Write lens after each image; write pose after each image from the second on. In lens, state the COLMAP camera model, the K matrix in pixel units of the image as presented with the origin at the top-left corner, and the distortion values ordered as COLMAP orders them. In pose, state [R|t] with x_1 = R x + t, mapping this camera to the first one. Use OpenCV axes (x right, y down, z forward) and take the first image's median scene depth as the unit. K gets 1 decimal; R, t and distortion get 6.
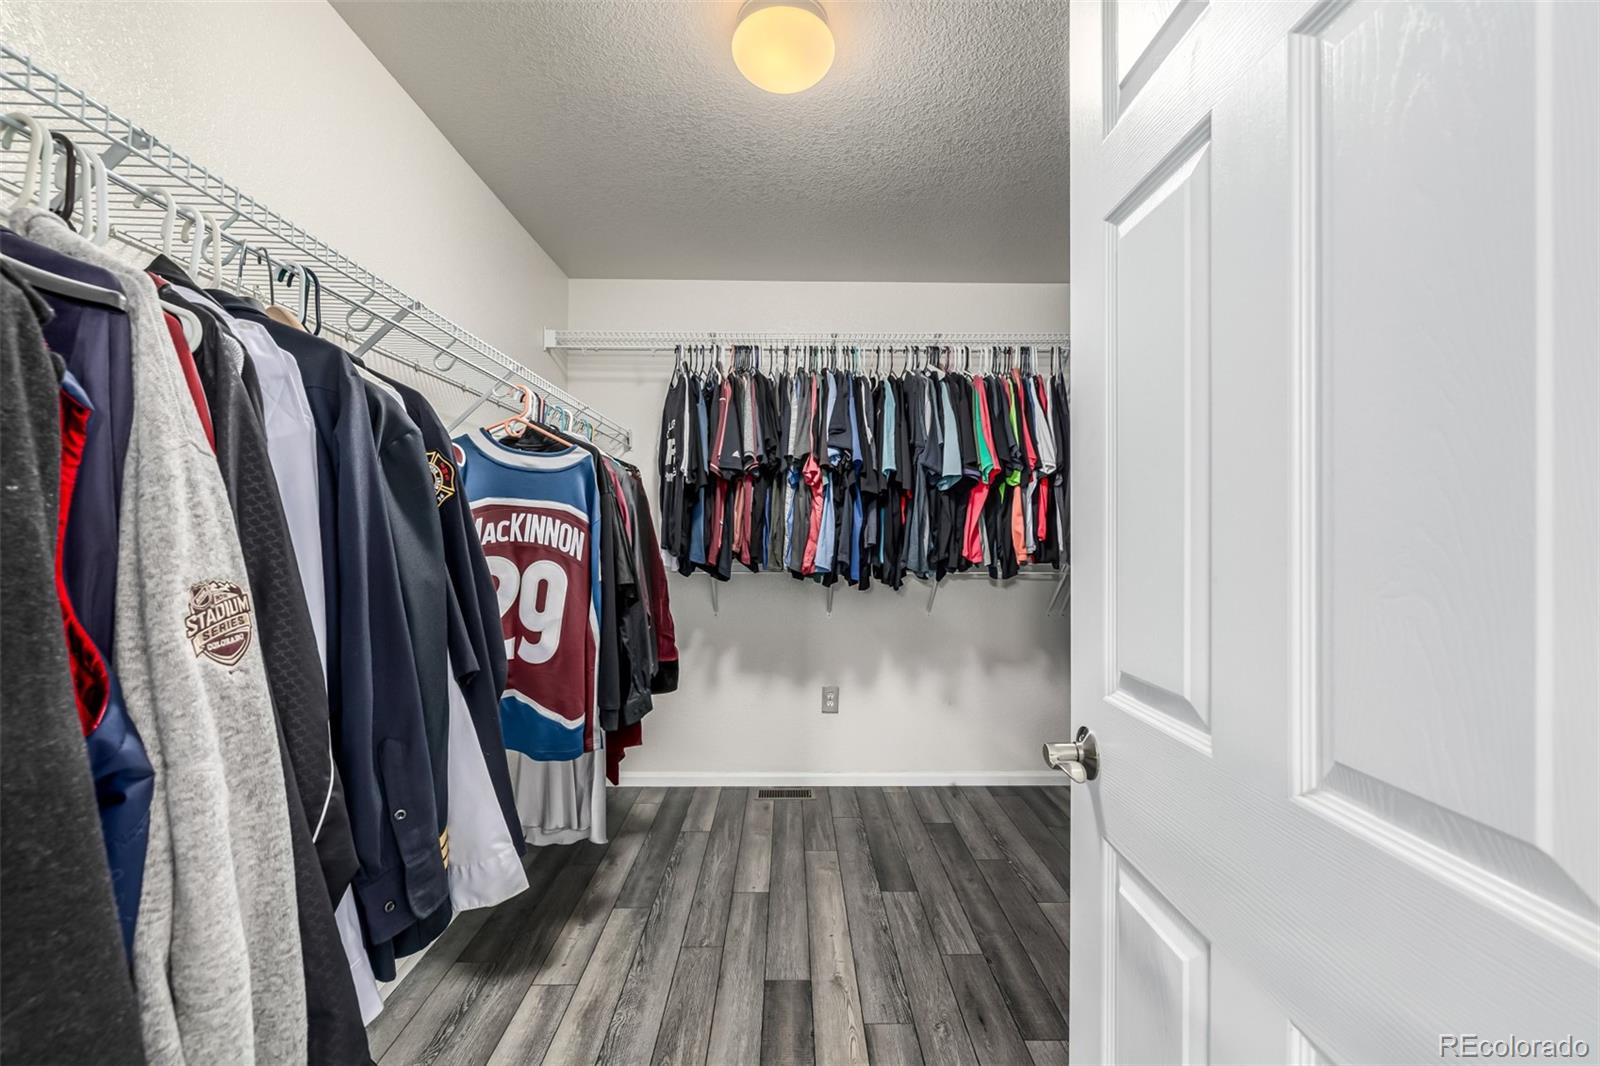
lens RADIAL K [[678.3, 0, 797.2], [0, 678.3, 535.6], [0, 0, 1]] dist [0.001539, 0.000621]
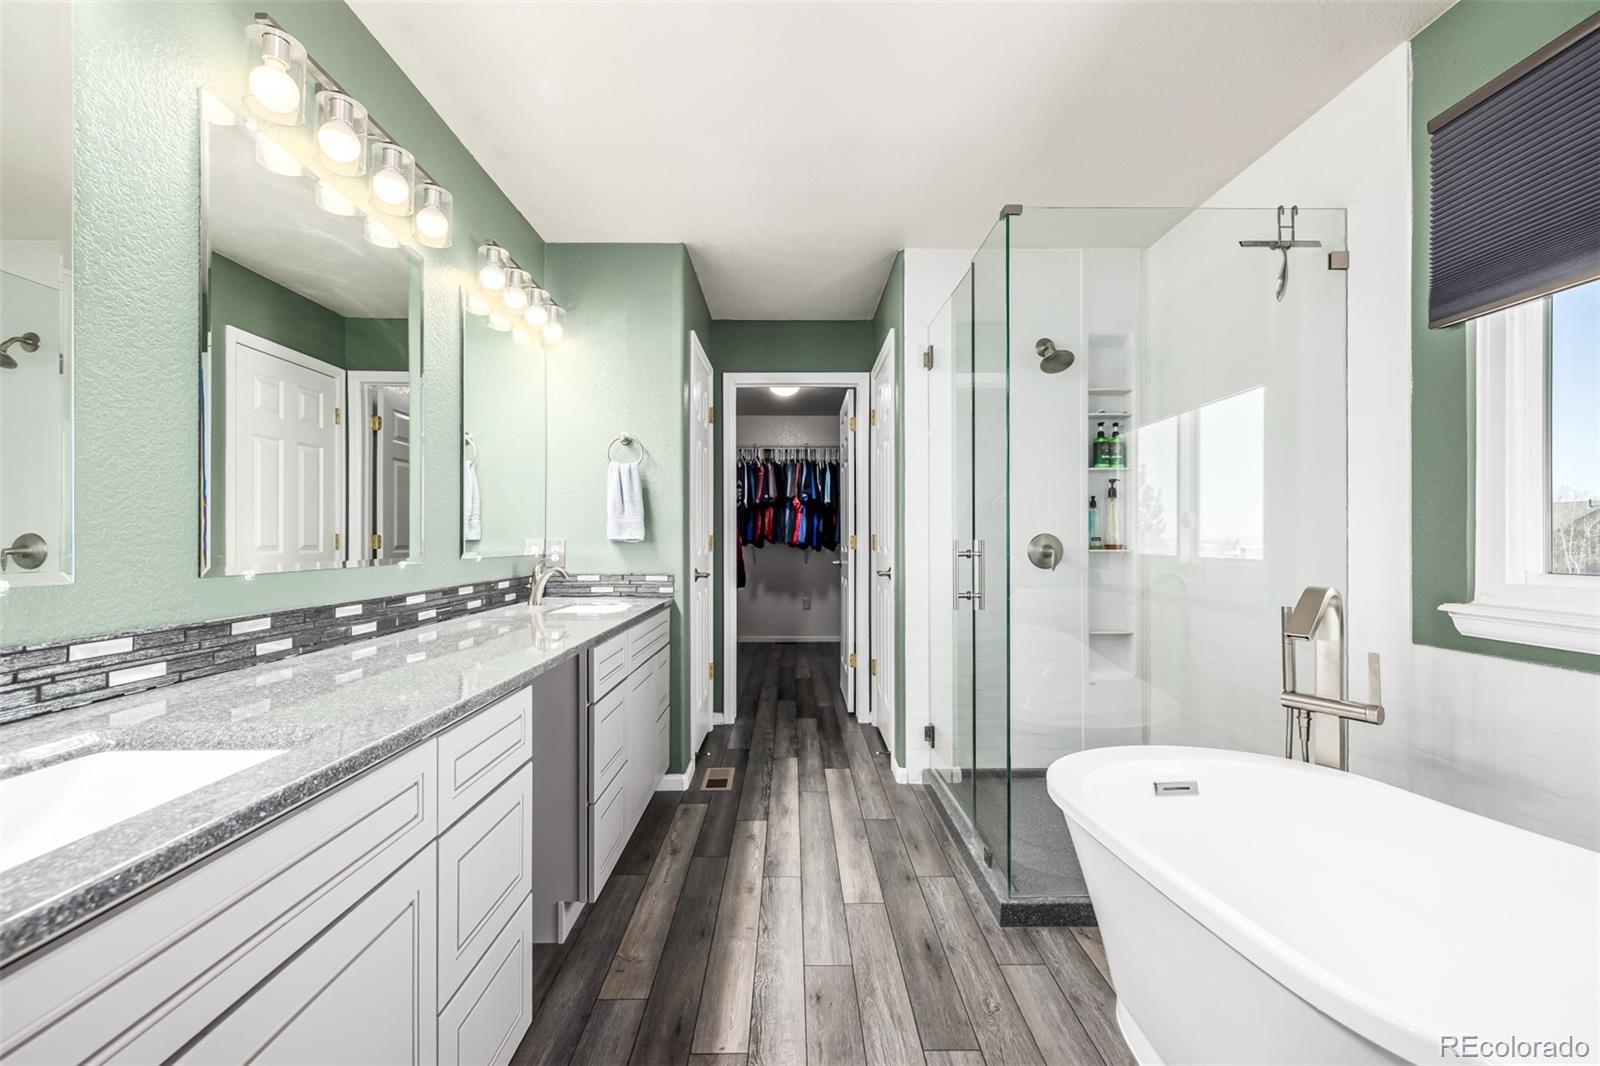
lens RADIAL K [[678.3, 0, 799.9], [0, 678.3, 537.8], [0, 0, 1]] dist [0.001539, 0.000621]
pose [[0.999992, -0.003840, -0.001234, 0.035812], [0.003834, 0.999980, -0.005116, 0.045465], [0.001253, 0.005112, 0.999986, -1.467526]]
